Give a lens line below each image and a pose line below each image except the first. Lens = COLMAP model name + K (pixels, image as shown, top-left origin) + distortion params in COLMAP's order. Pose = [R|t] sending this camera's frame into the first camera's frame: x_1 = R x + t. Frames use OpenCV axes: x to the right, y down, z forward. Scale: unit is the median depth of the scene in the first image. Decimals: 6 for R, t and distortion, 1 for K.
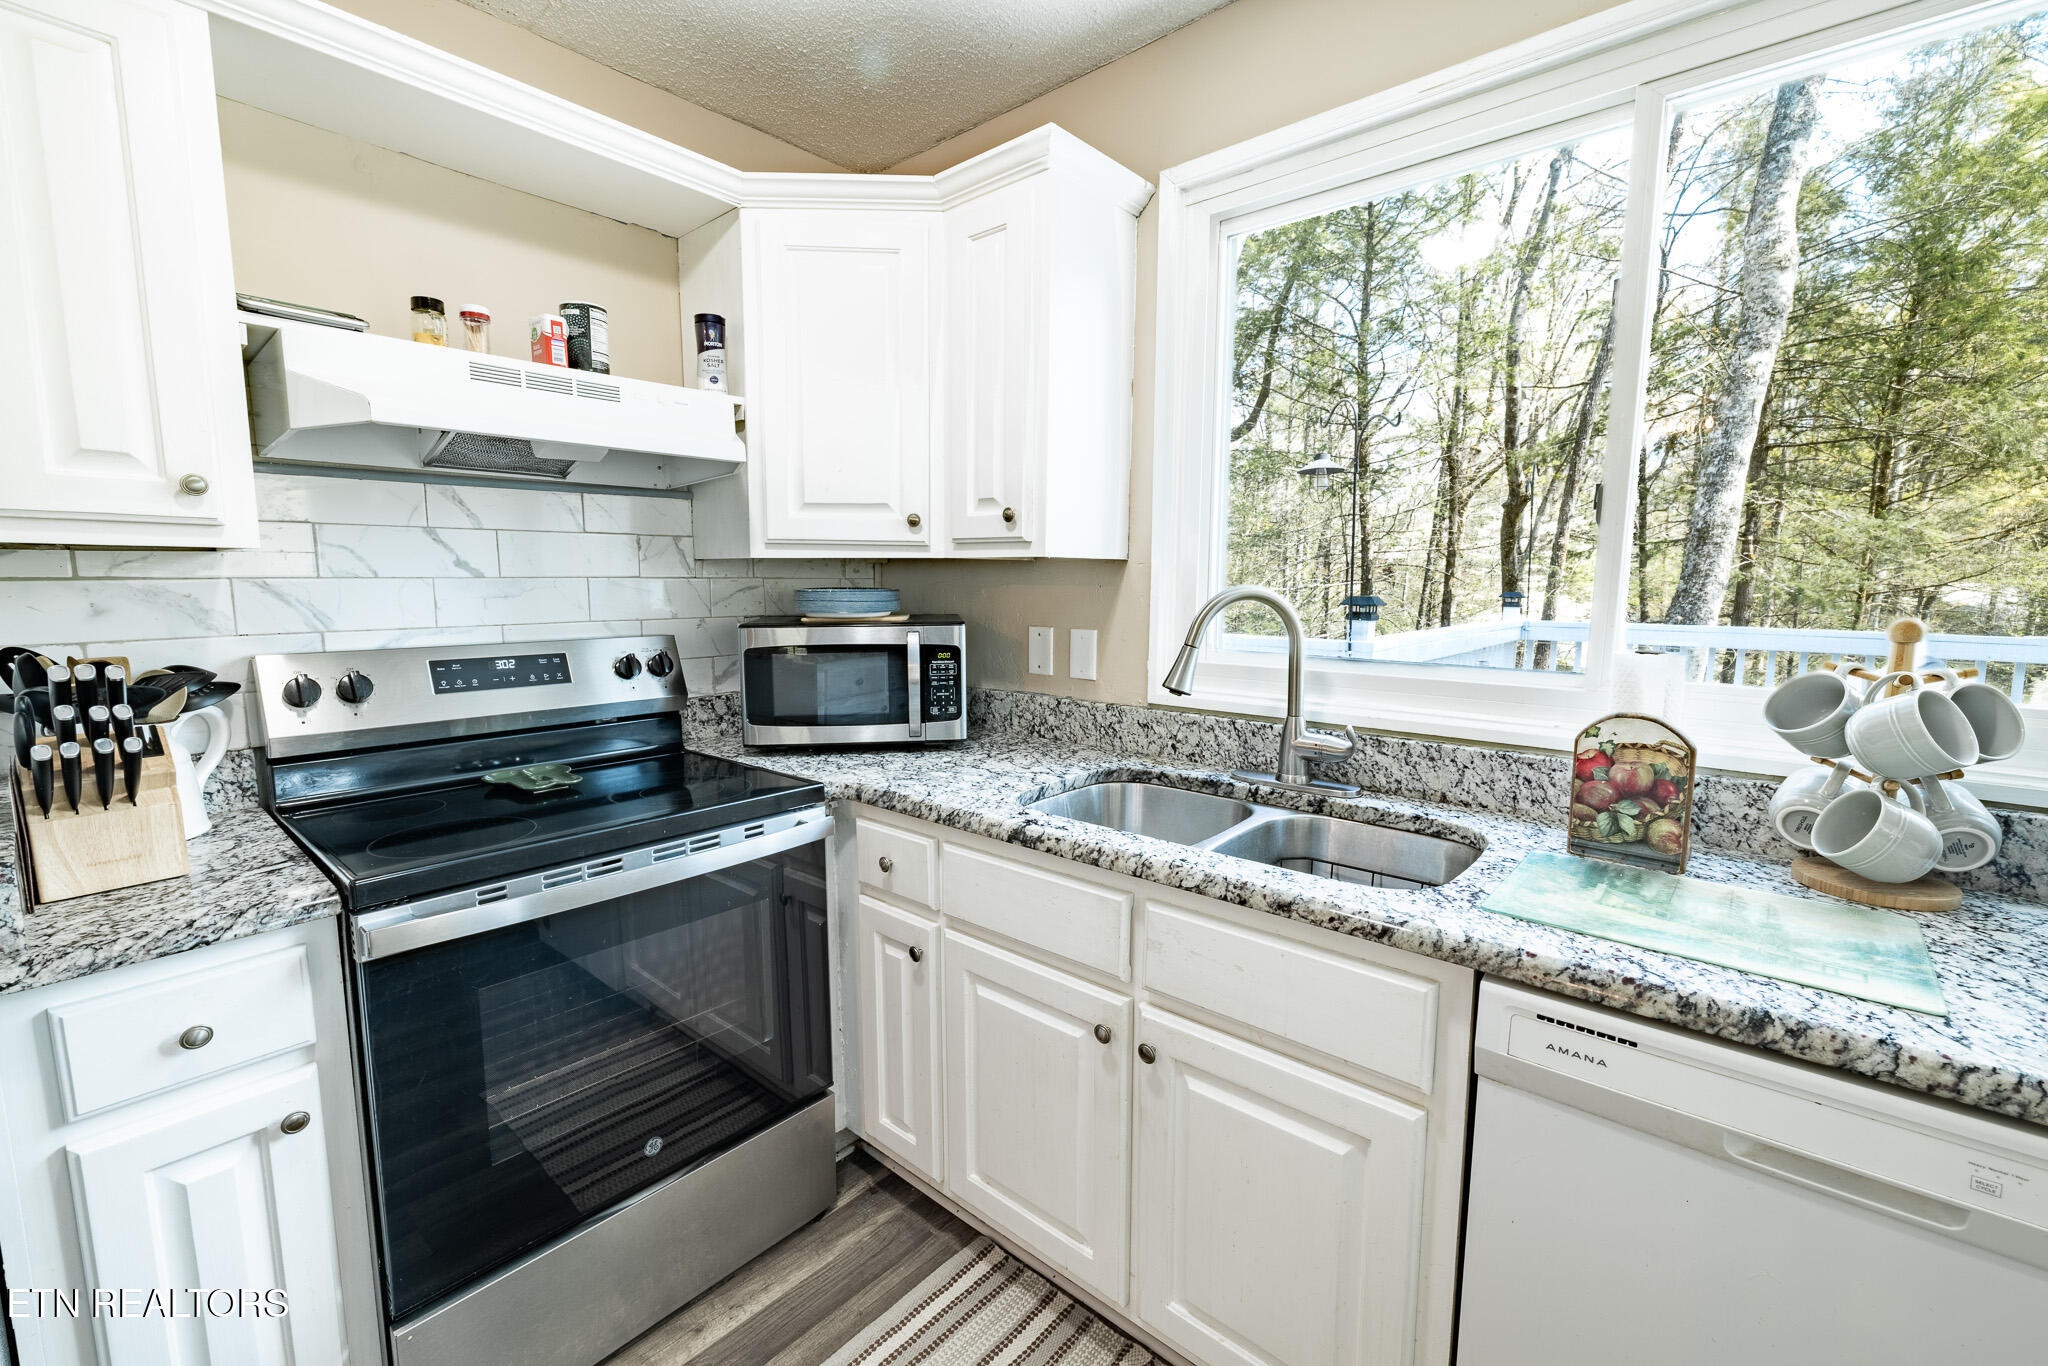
lens RADIAL K [[855.6, 0, 1029.3], [0, 855.6, 681.3], [0, 0, 1]] dist [0.000866, -0.001043]
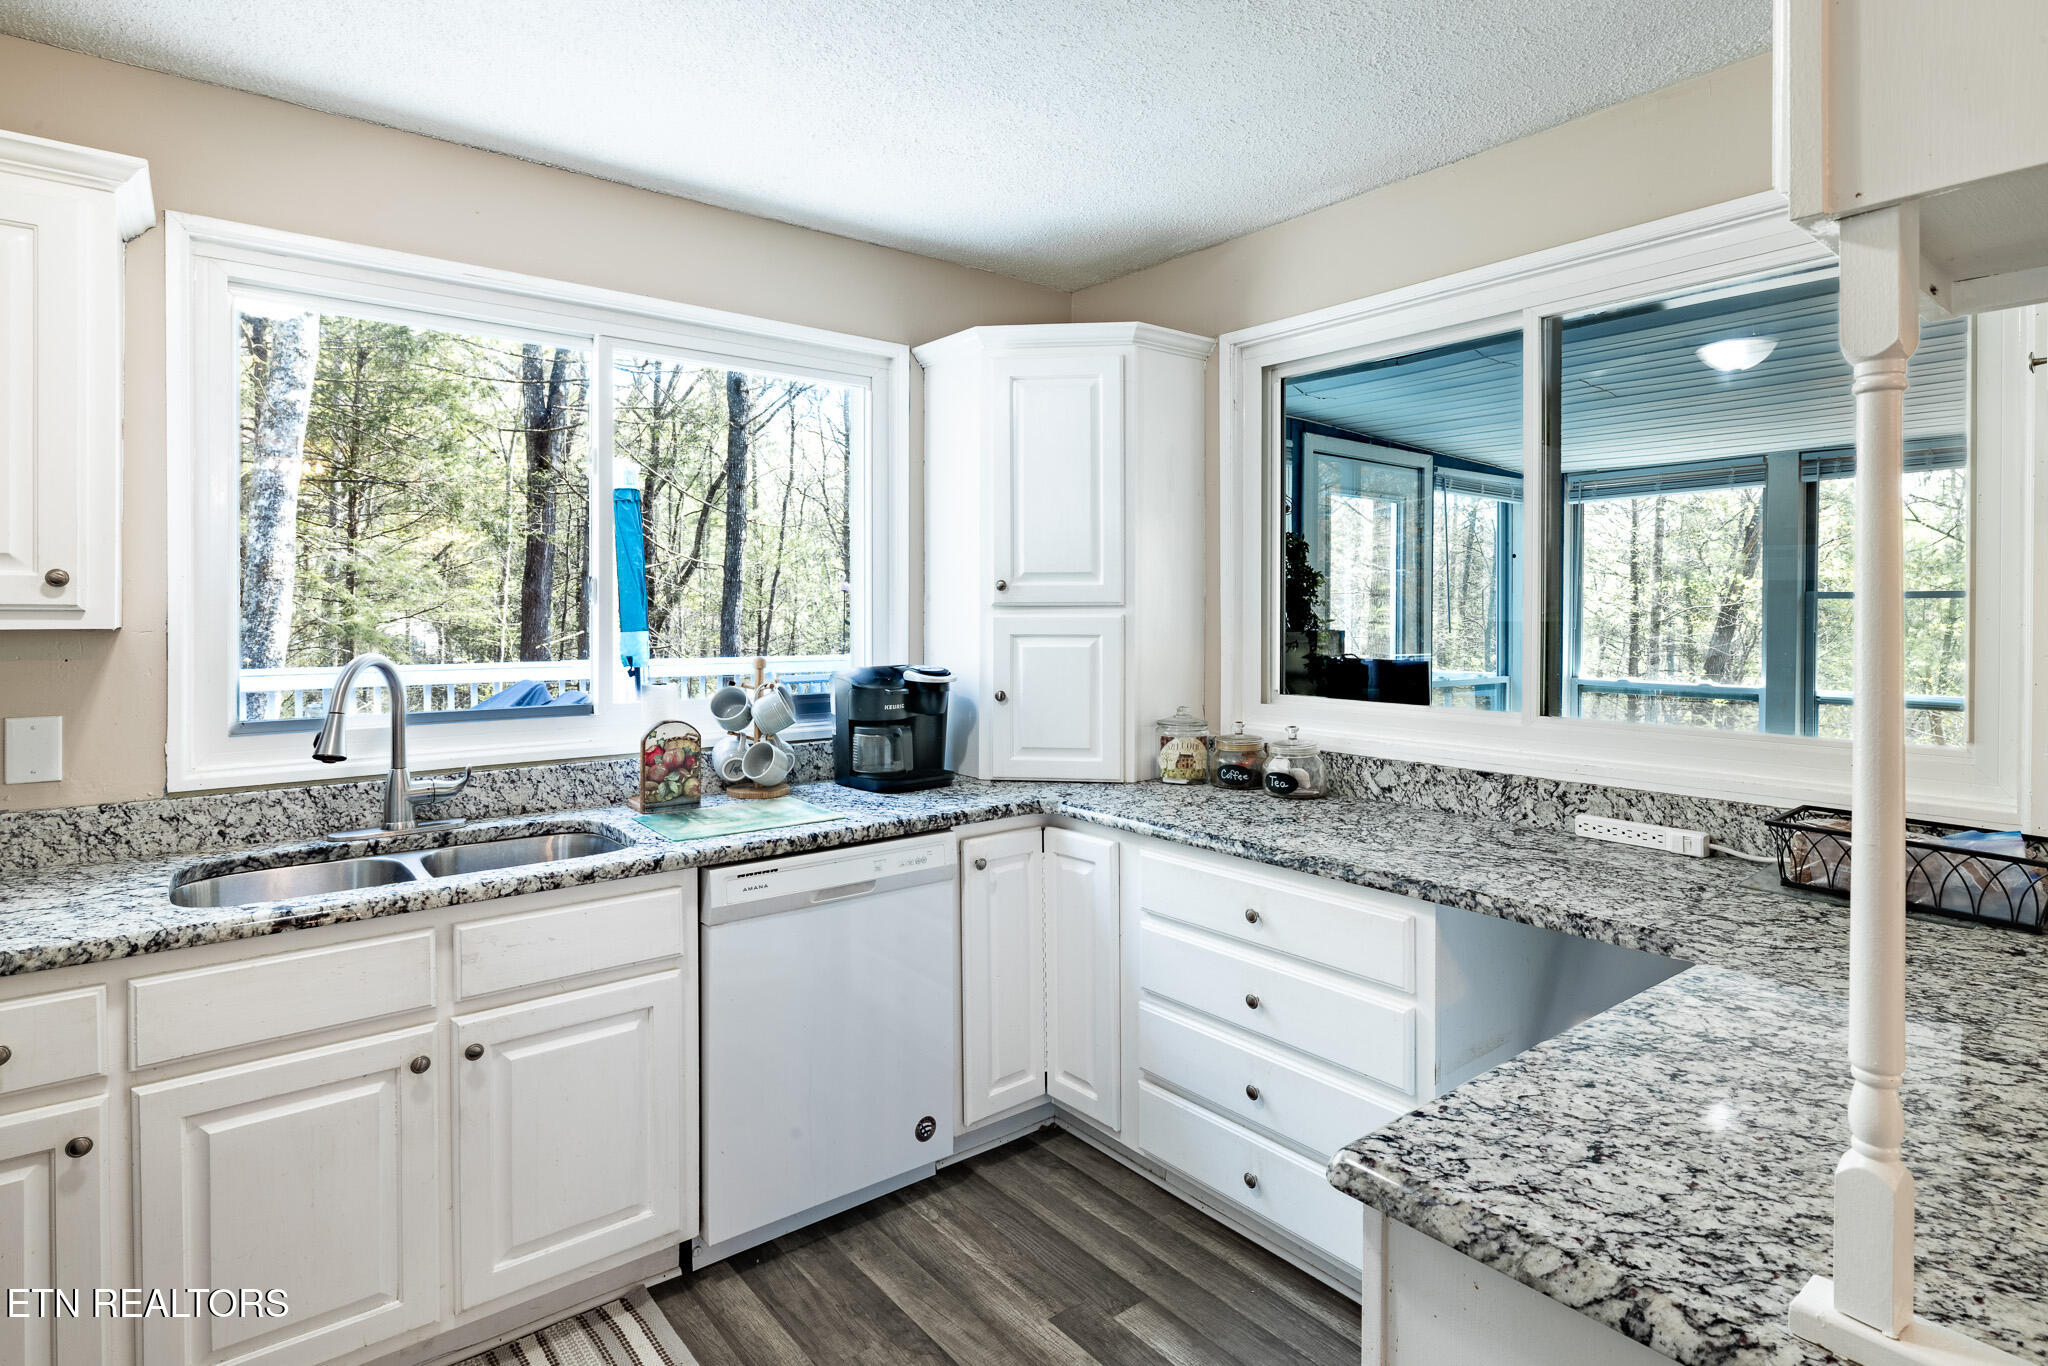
lens RADIAL K [[1060.8, 0, 1013.9], [0, 1060.8, 613.5], [0, 0, 1]] dist [-0.002645, -0.001566]
pose [[0.191489, -0.007797, 0.981464, -0.867211], [0.119652, 0.992695, -0.015459, -0.041289], [-0.974174, 0.120395, 0.191023, -0.059316]]
